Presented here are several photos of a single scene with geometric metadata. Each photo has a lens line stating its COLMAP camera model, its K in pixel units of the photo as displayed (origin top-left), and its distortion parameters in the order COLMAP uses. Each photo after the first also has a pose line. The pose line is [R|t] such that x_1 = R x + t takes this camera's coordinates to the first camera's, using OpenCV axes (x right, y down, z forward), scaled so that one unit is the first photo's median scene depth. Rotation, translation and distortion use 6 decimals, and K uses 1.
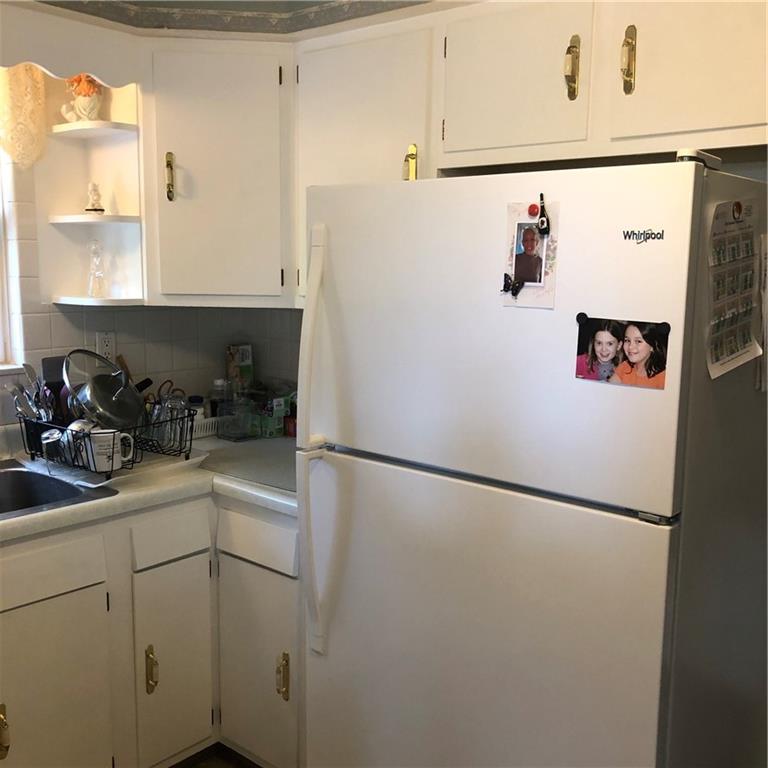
lens RADIAL K [[844.9, 0, 395.5], [0, 844.9, 384.7], [0, 0, 1]] dist [0.033494, -0.046680]
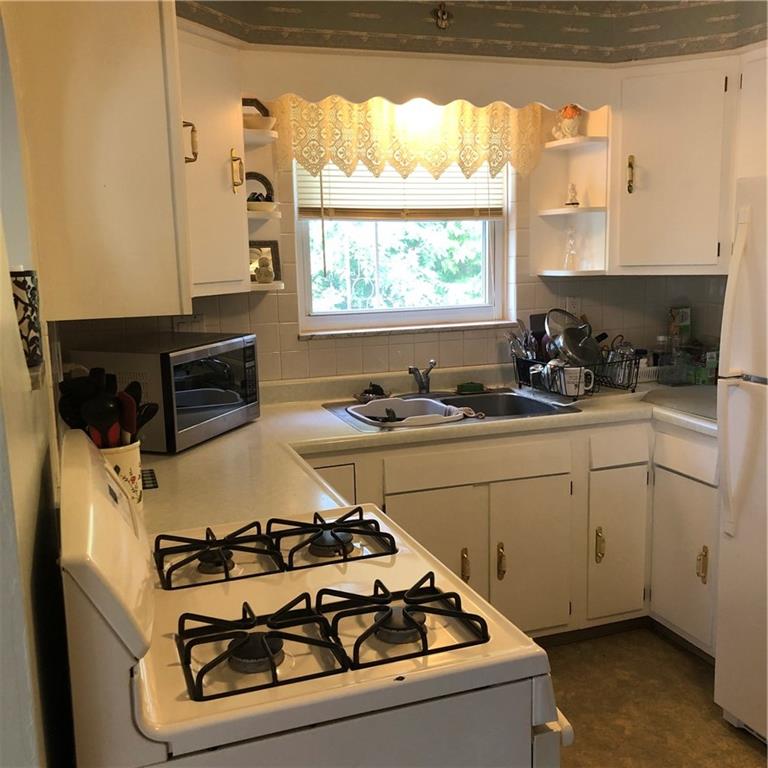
lens RADIAL K [[844.9, 0, 395.5], [0, 844.9, 384.7], [0, 0, 1]] dist [0.033494, -0.046680]
pose [[0.872606, 0.048210, -0.486039, 0.065949], [-0.039012, 0.998817, 0.029033, 0.051453], [0.486864, -0.006373, 0.873455, -0.308565]]
